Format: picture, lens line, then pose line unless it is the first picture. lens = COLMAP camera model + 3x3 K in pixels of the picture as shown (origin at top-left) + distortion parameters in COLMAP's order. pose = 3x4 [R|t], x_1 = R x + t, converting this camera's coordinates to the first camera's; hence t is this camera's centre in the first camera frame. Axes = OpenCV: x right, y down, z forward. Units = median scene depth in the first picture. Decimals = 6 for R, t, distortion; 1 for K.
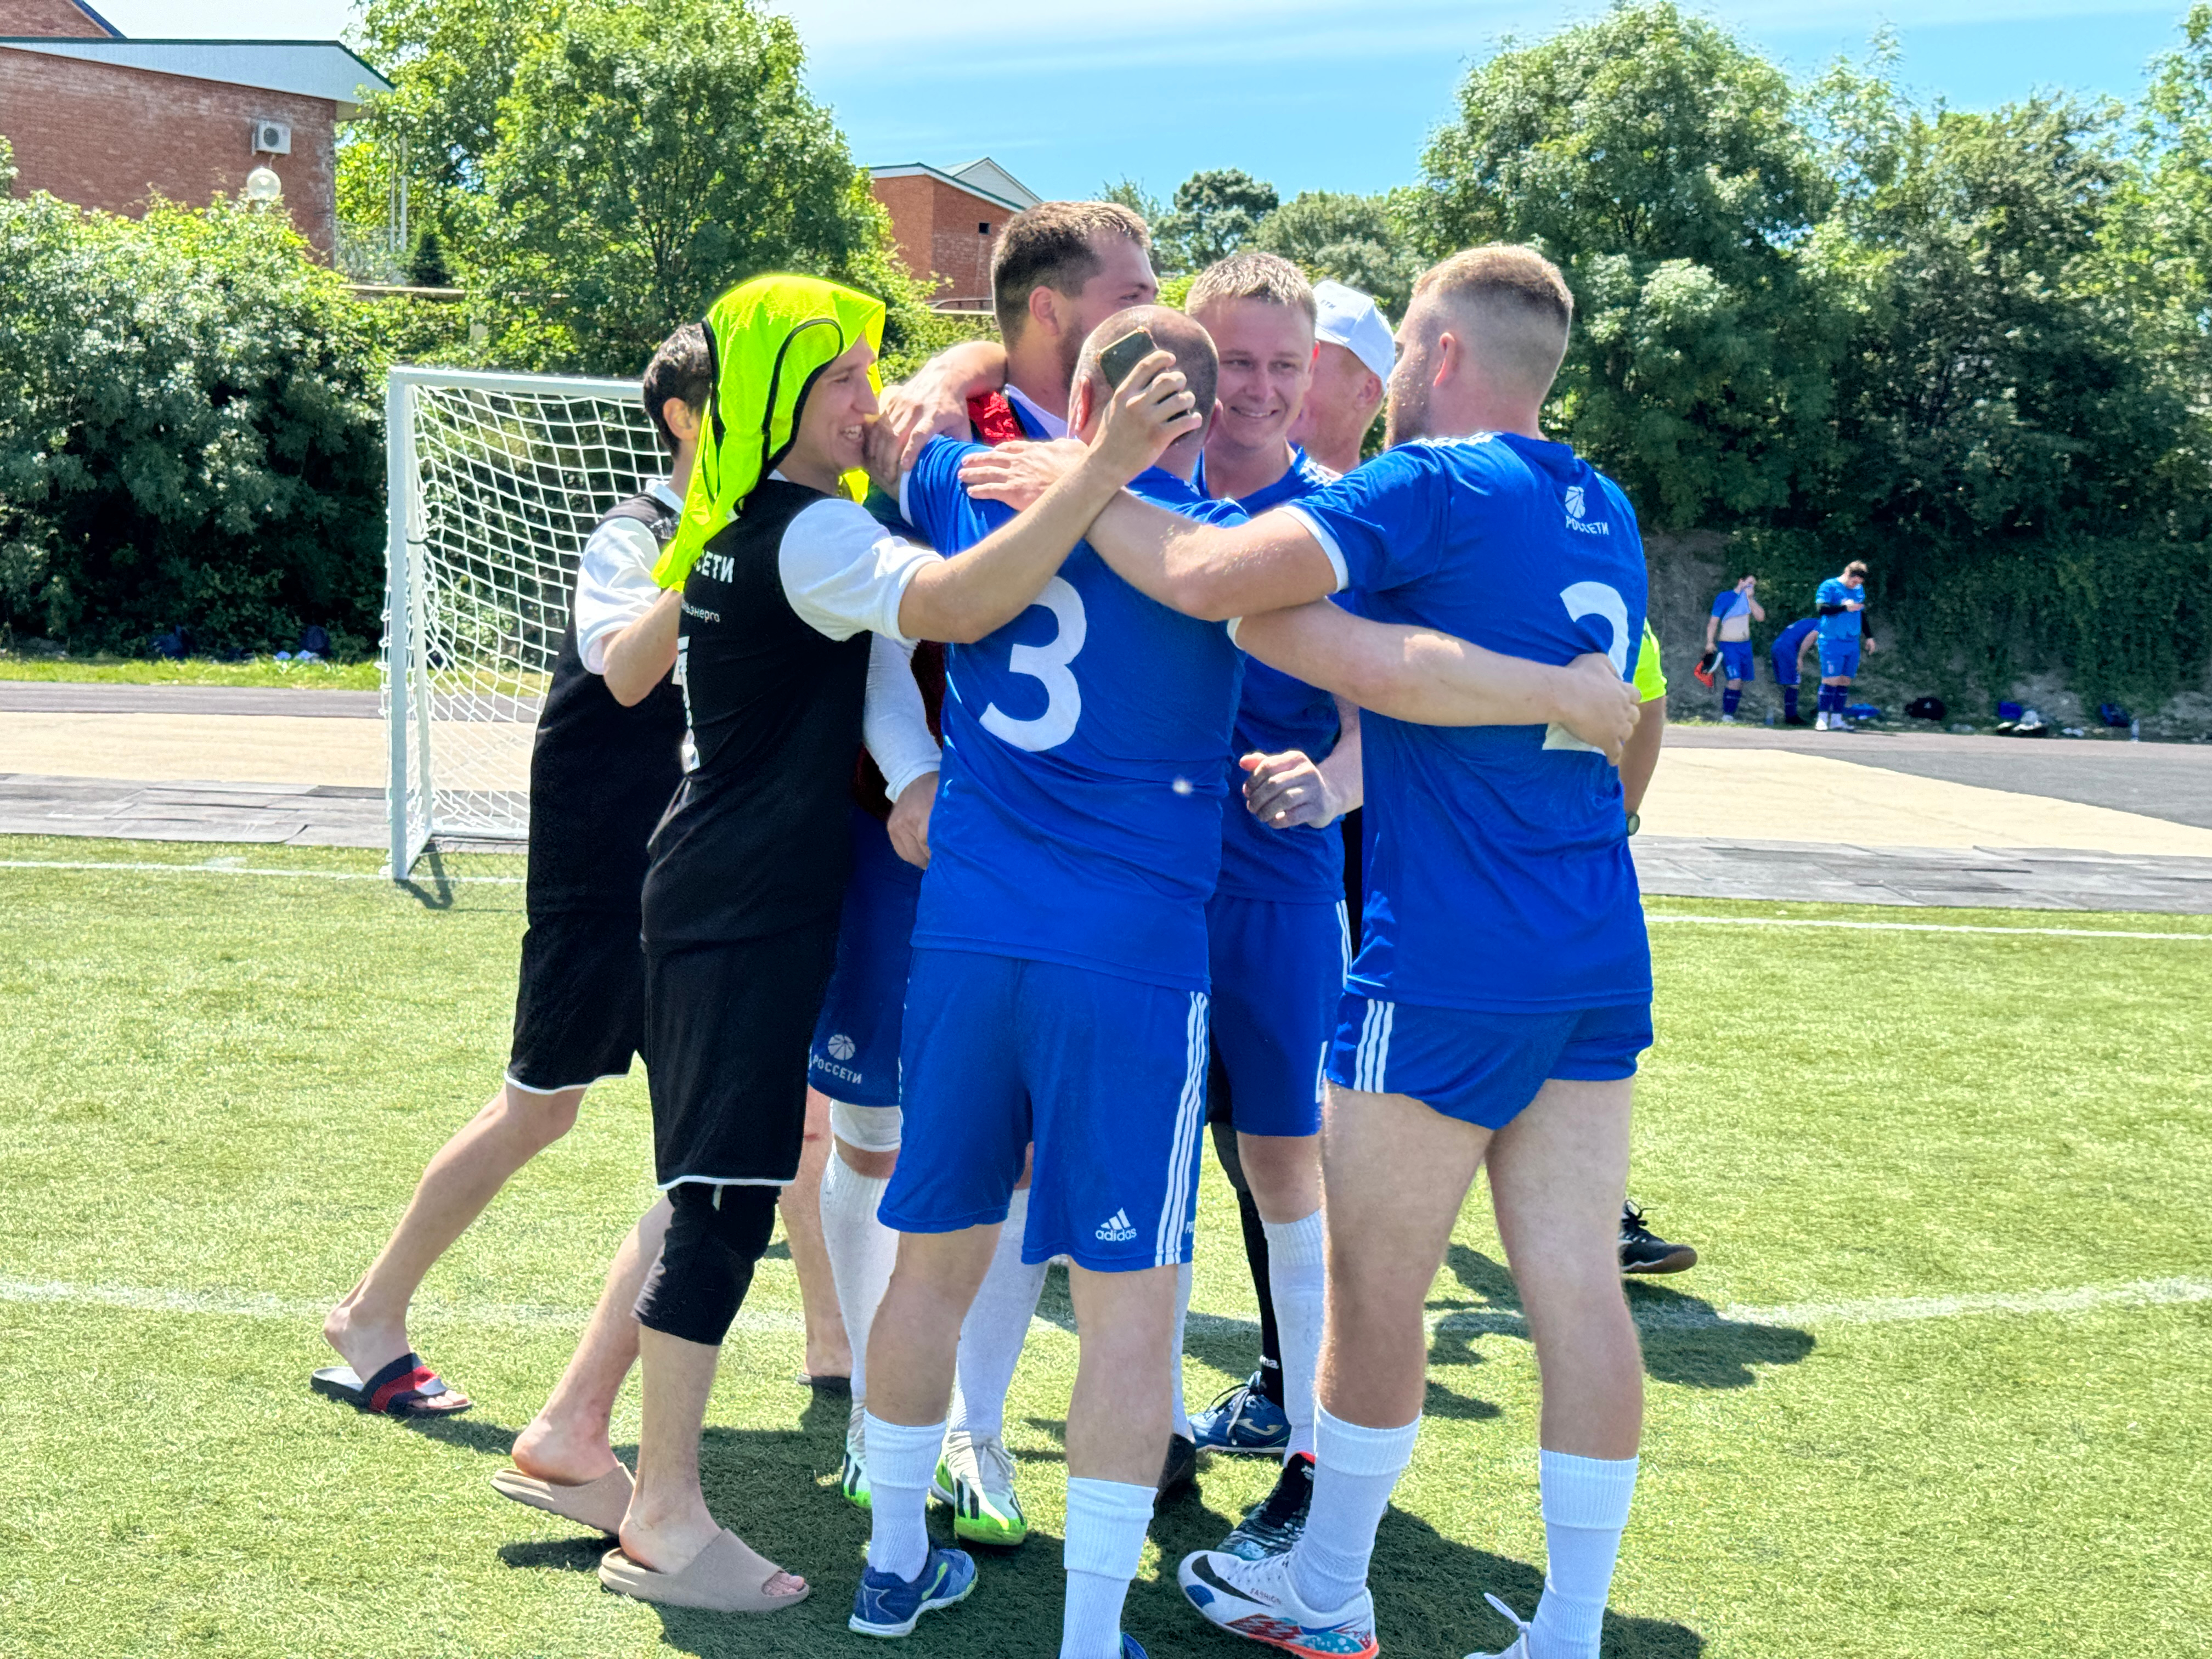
lens RADIAL K [[2747.3, 0, 1177.4], [0, 2747.3, 832.1], [0, 0, 1]] dist [0.016606, -0.175905]
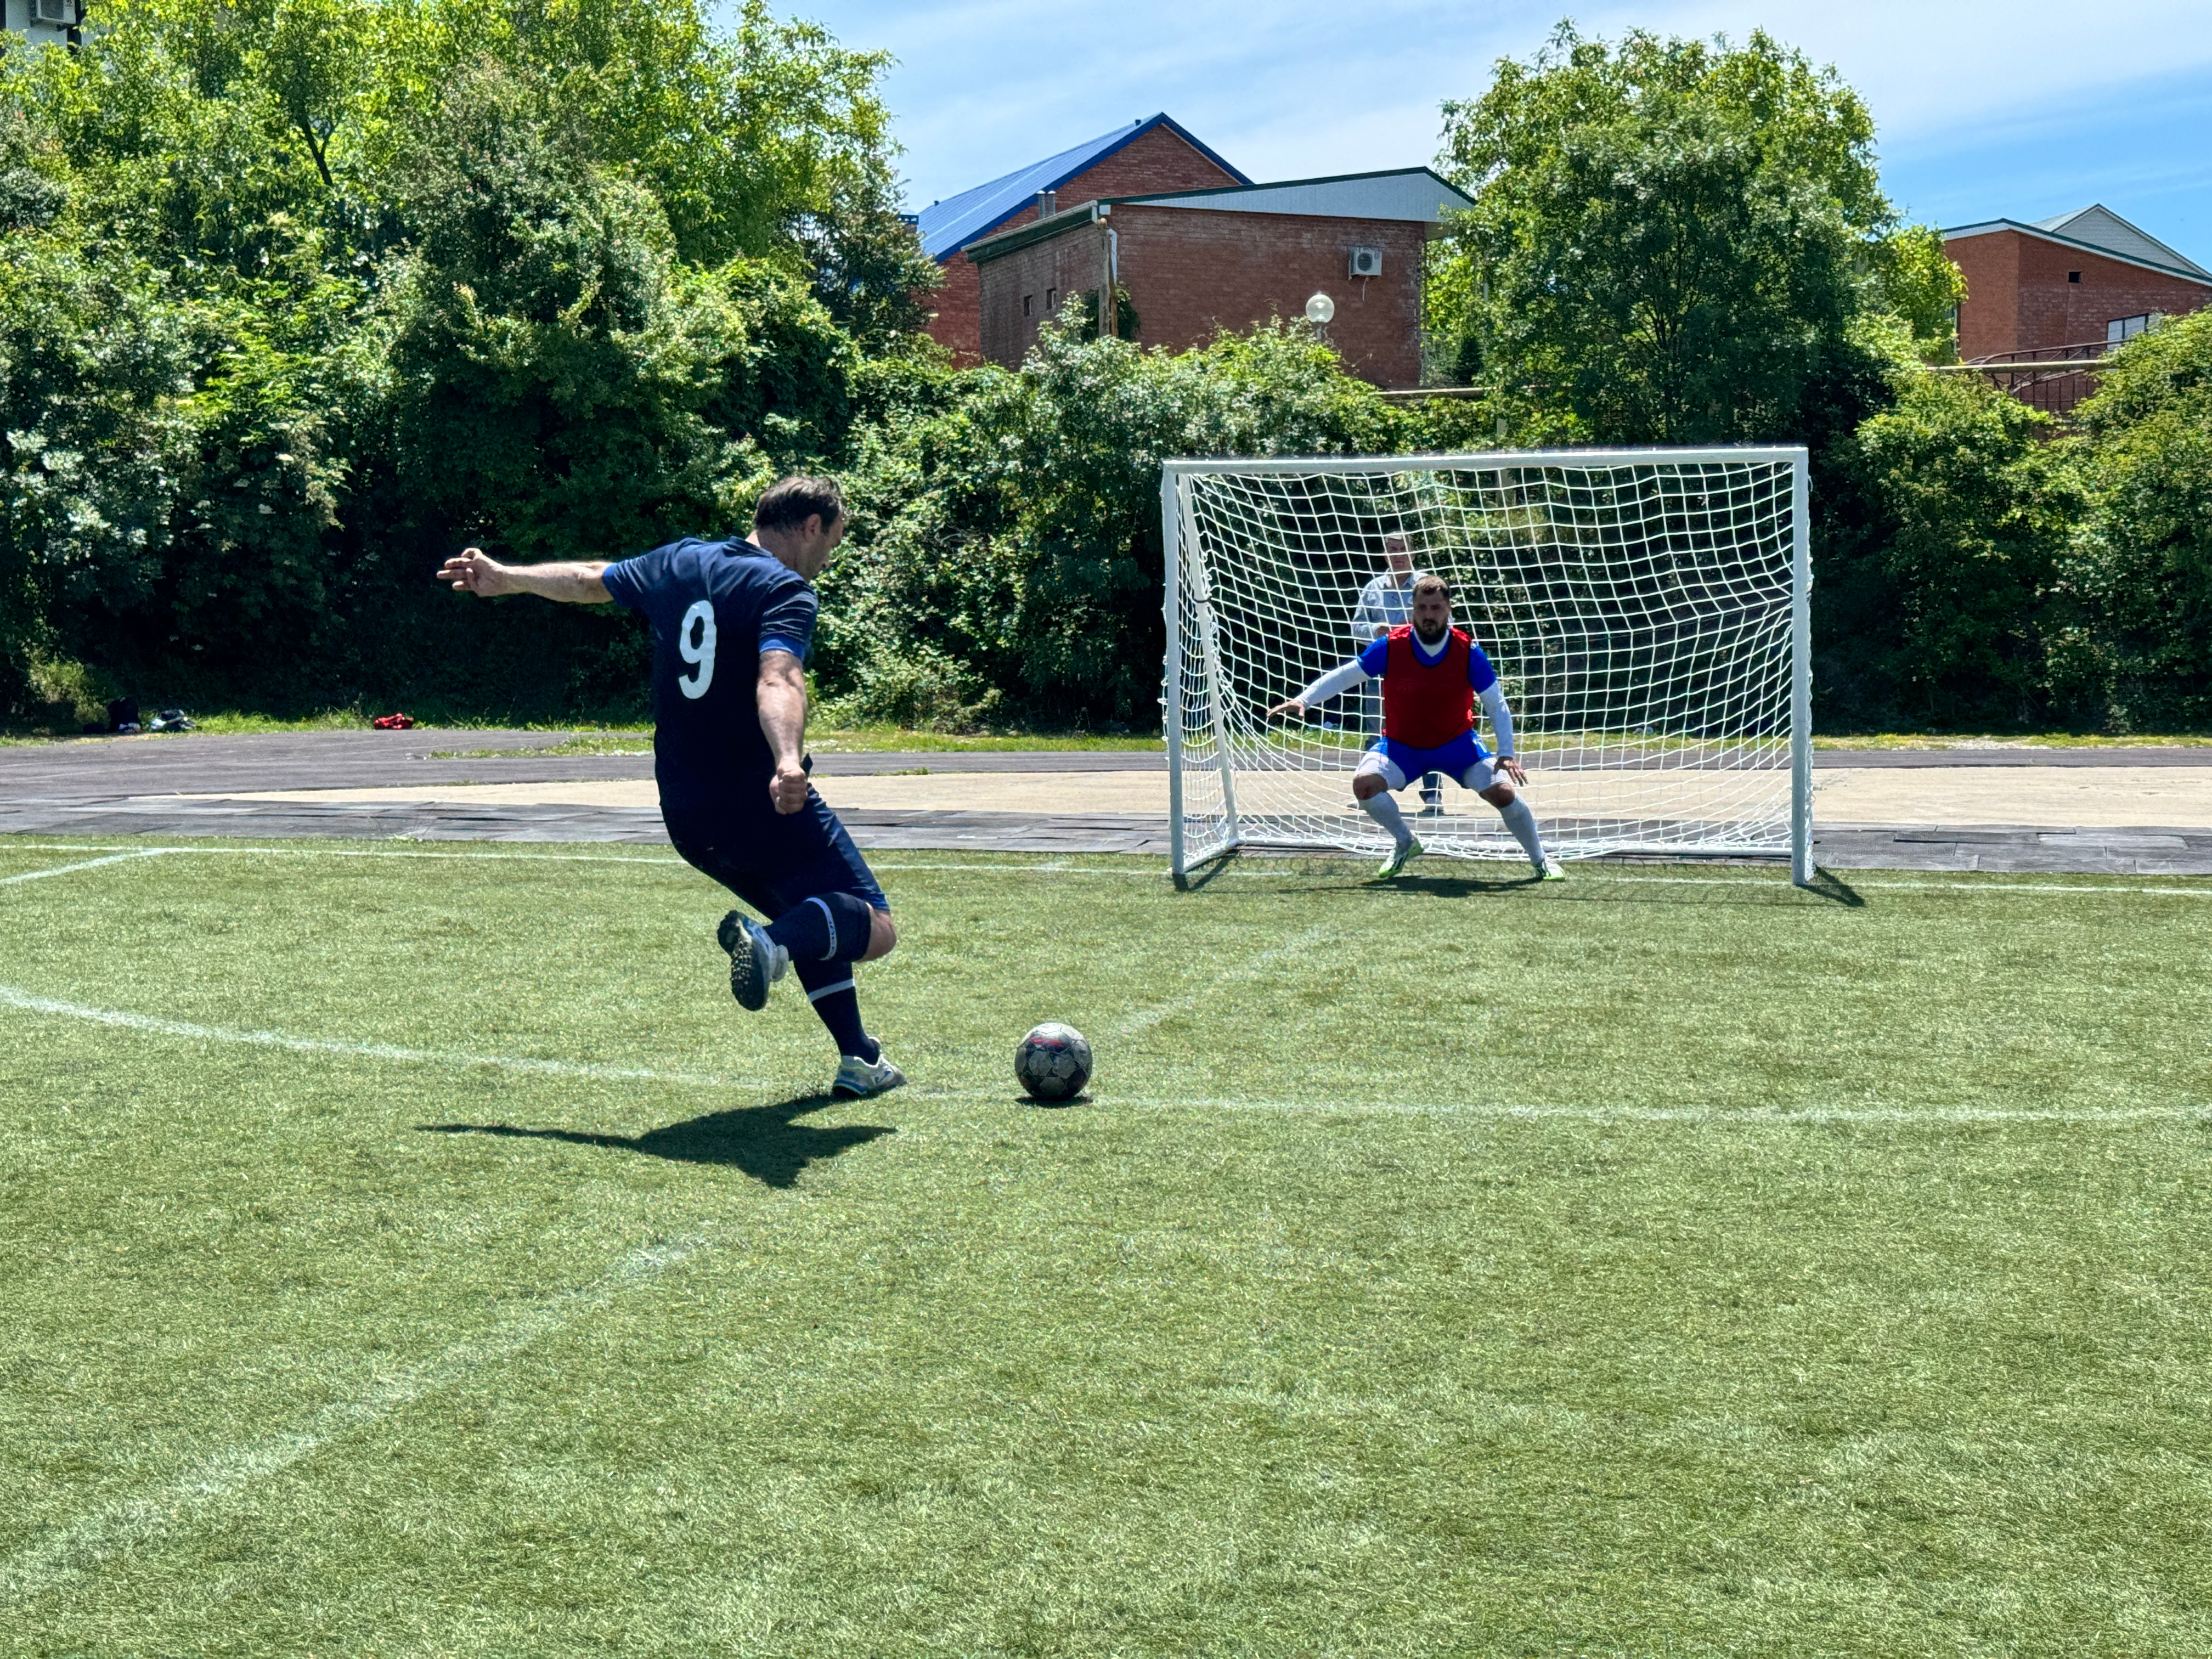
lens RADIAL K [[2747.3, 0, 1177.4], [0, 2747.3, 832.1], [0, 0, 1]] dist [0.016606, -0.175905]
pose [[0.911124, -0.017504, -0.411760, 0.072092], [0.005482, 0.999524, -0.030359, 0.011828], [0.412096, 0.025403, 0.910786, -0.042410]]
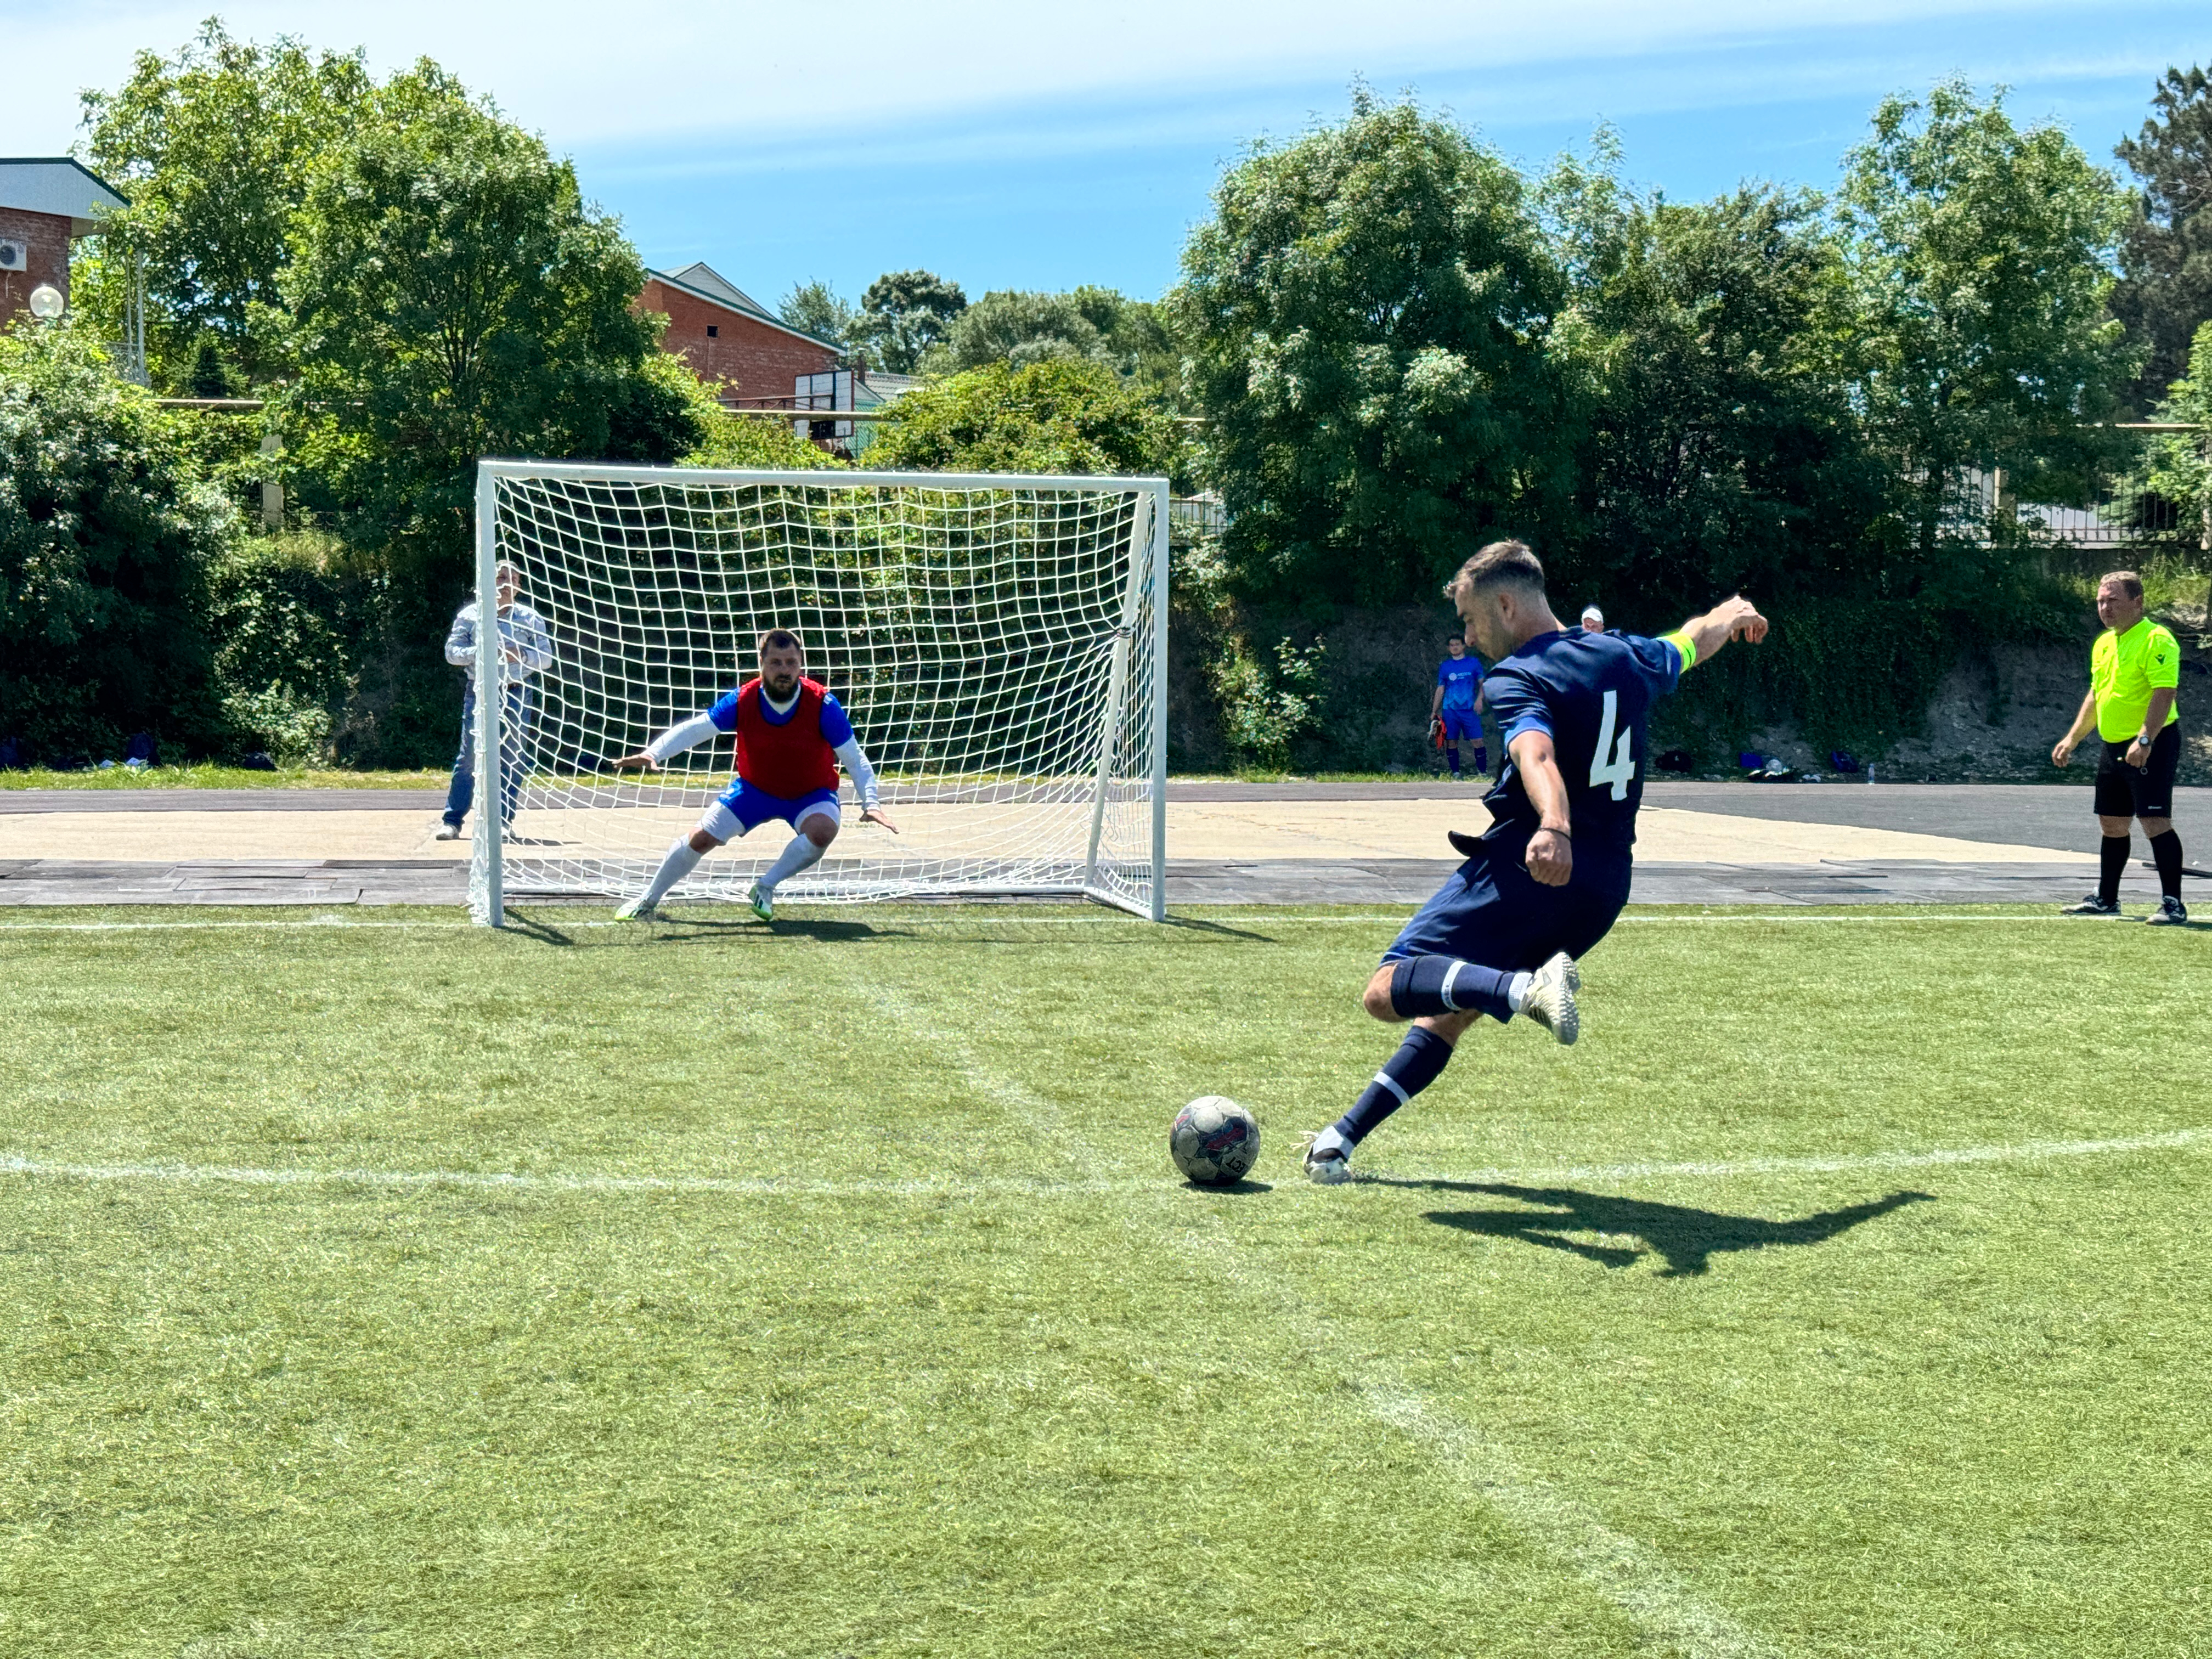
lens RADIAL K [[2747.3, 0, 1177.4], [0, 2747.3, 832.1], [0, 0, 1]] dist [0.016606, -0.175905]
pose [[0.992585, -0.039628, 0.114913, -0.043757], [0.043568, 0.998539, -0.031972, 0.008152], [-0.113478, 0.036742, 0.992861, -0.035585]]
